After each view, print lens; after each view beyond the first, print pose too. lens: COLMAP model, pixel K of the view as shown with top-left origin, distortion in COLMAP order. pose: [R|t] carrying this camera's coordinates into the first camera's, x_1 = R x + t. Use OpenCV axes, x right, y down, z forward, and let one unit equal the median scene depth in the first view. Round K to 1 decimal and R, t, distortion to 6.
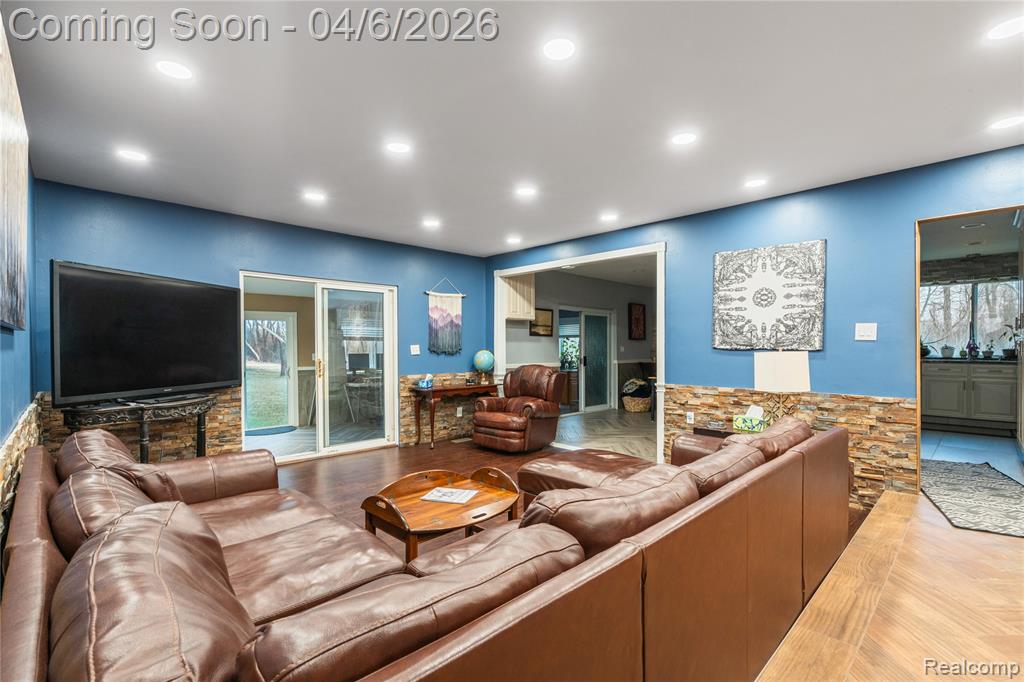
lens RADIAL K [[464.5, 0, 501.2], [0, 464.5, 349.1], [0, 0, 1]] dist [-0.003069, 0.001249]
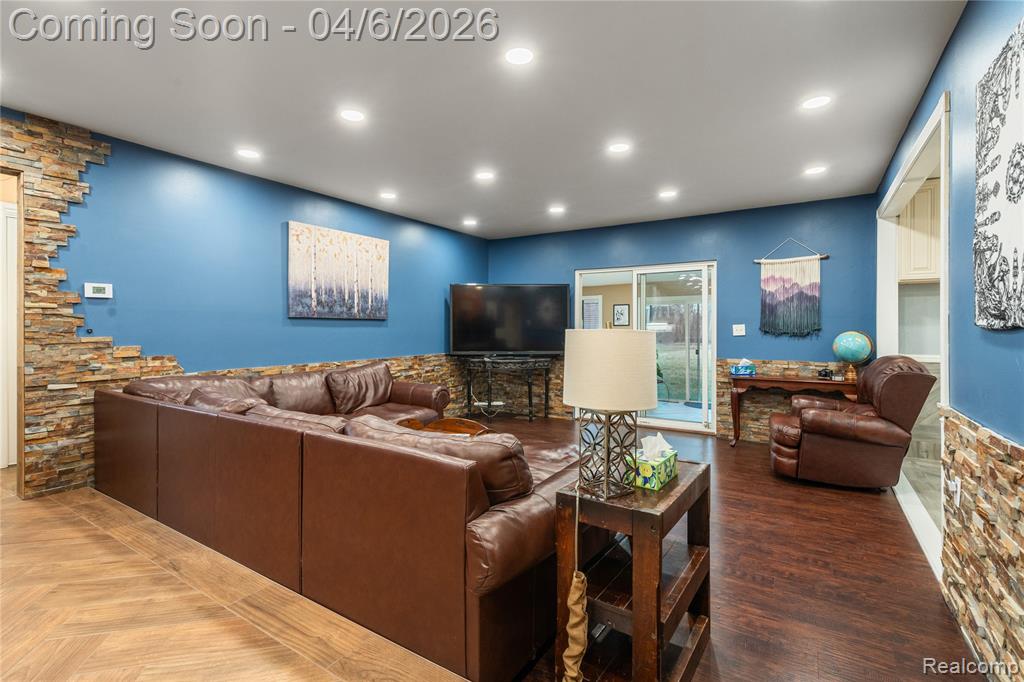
lens RADIAL K [[464.5, 0, 519.6], [0, 464.5, 326.2], [0, 0, 1]] dist [-0.003069, 0.001249]
pose [[0.243112, -0.005040, -0.969985, 0.553468], [-0.006140, 0.999958, -0.006735, 0.002689], [0.969979, 0.007593, 0.243071, 0.392942]]
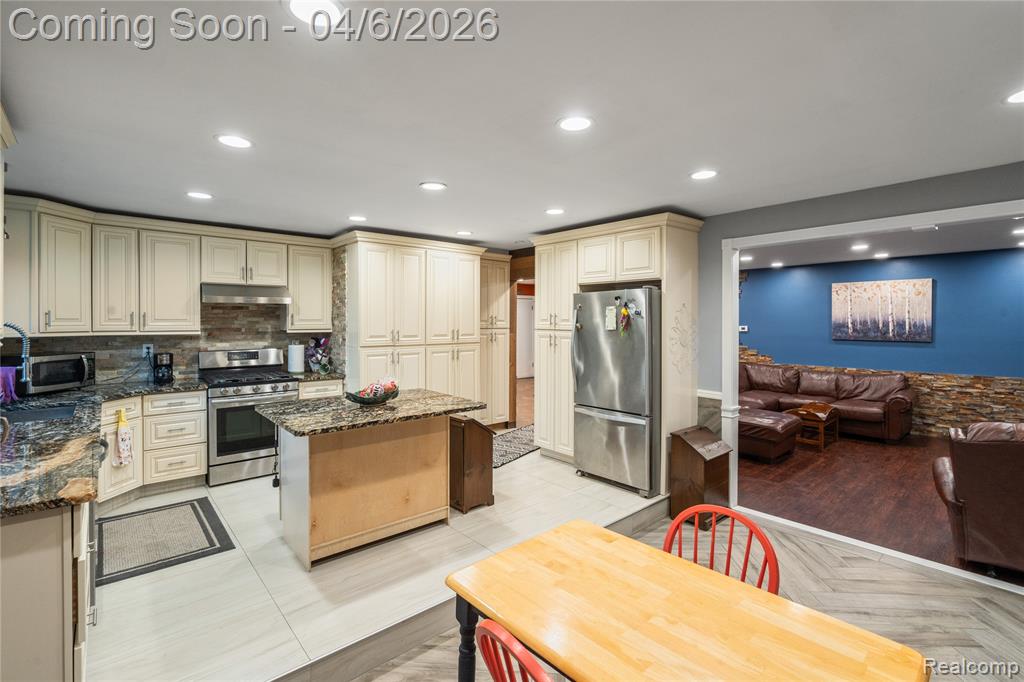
lens RADIAL K [[464.5, 0, 503.9], [0, 464.5, 324.0], [0, 0, 1]] dist [-0.003069, 0.001249]
pose [[-0.998224, -0.001519, 0.059545, 0.570291], [-0.000871, 0.999940, 0.010895, -0.067388], [-0.059558, 0.010824, -0.998166, 1.508549]]
